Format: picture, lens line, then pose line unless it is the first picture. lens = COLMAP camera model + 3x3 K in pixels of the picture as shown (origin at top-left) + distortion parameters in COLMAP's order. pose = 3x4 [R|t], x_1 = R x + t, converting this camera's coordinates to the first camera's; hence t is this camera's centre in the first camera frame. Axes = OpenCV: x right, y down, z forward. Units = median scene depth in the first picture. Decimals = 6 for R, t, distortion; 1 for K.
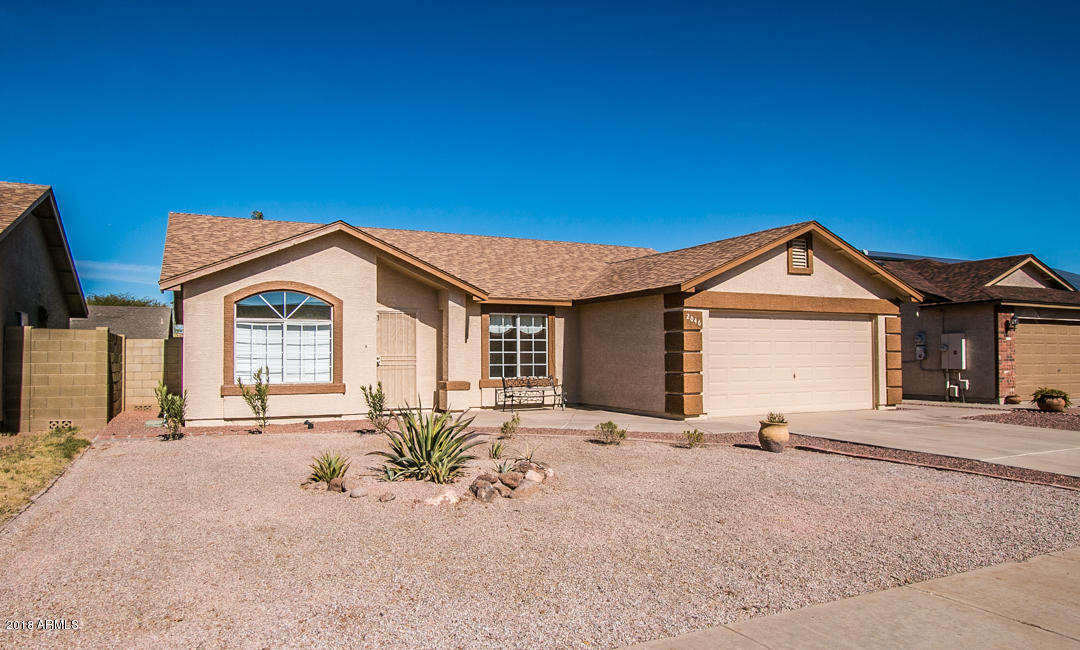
lens RADIAL K [[729.4, 0, 540.0], [0, 729.4, 325.0], [0, 0, 1]] dist [0.007668, 0.000822]
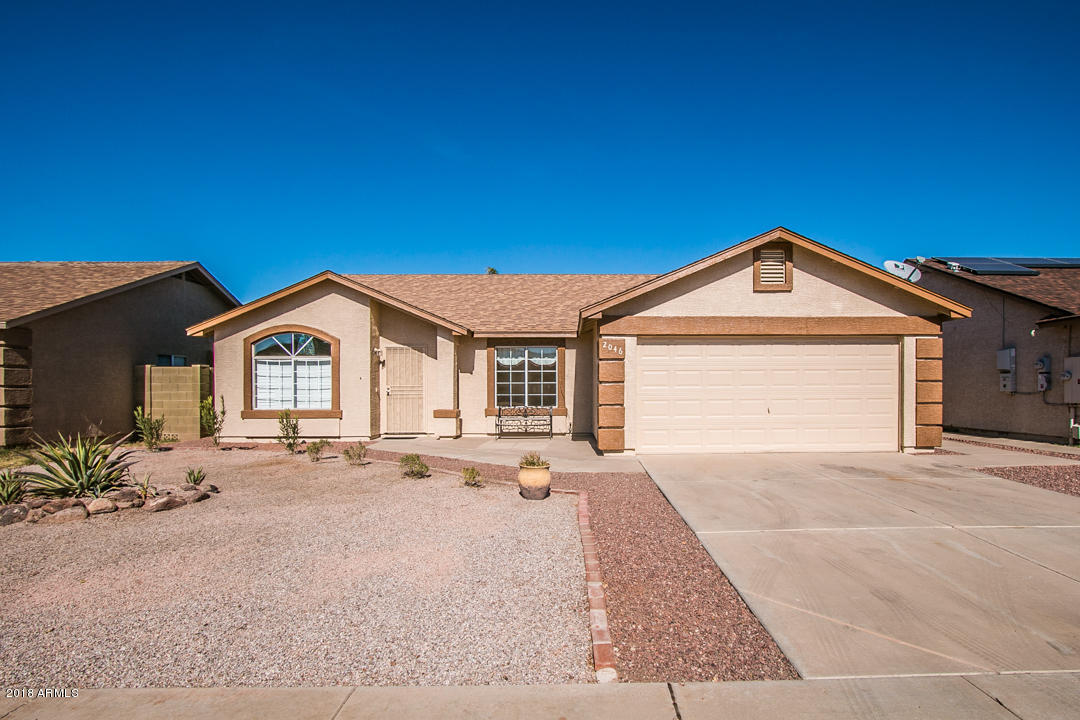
lens RADIAL K [[627.7, 0, 542.3], [0, 627.7, 387.4], [0, 0, 1]] dist [-0.001860, -0.000536]
pose [[0.905686, 0.001005, -0.423948, 0.405945], [0.018776, 0.998921, 0.042479, 0.006196], [0.423533, -0.046433, 0.904690, 0.205578]]
